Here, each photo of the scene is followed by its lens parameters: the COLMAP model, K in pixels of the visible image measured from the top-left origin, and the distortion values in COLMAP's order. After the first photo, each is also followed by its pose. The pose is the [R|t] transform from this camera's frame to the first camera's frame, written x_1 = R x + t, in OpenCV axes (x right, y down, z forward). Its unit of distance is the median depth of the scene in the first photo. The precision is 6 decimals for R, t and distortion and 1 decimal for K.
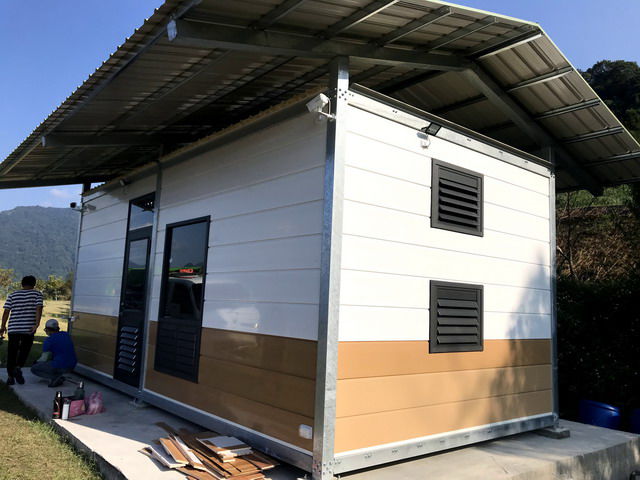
lens RADIAL K [[532.6, 0, 320.0], [0, 532.6, 240.0], [0, 0, 1]] dist [0.004611, 0.004523]
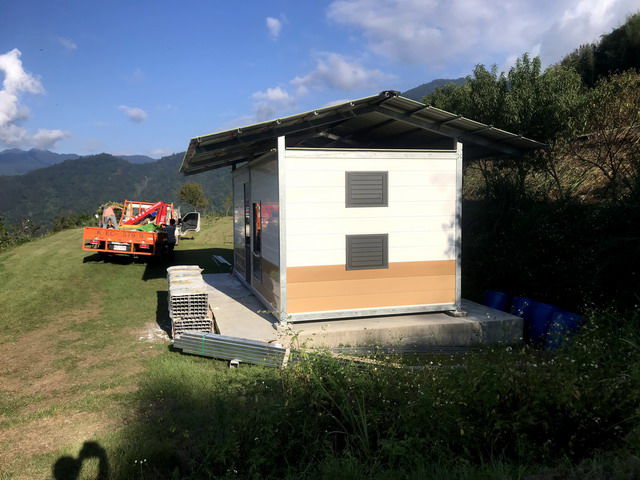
lens RADIAL K [[531.0, 0, 320.0], [0, 531.0, 240.0], [0, 0, 1]] dist [0.011220, 0.002815]
pose [[0.914007, -0.024350, -0.404967, 0.809816], [0.098473, 0.981662, 0.163227, -0.208598], [0.393567, -0.189069, 0.899643, -0.718777]]
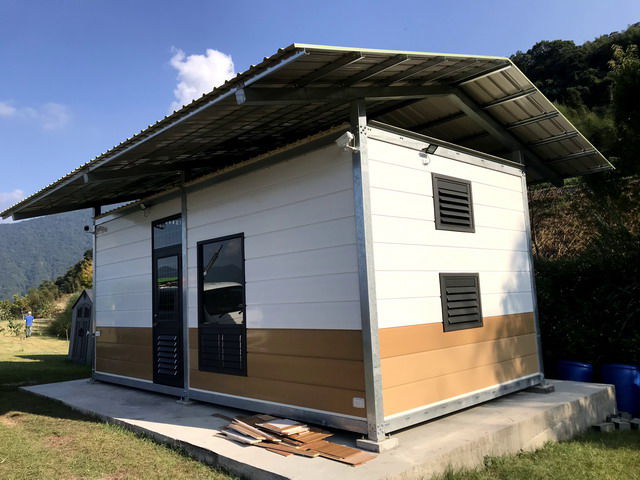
lens RADIAL K [[531.0, 0, 320.0], [0, 531.0, 240.0], [0, 0, 1]] dist [0.011220, 0.002815]
pose [[0.994119, -0.080931, 0.071960, -0.130295], [0.080069, 0.996680, 0.014785, -0.035227], [-0.072917, -0.008936, 0.997298, -0.175102]]
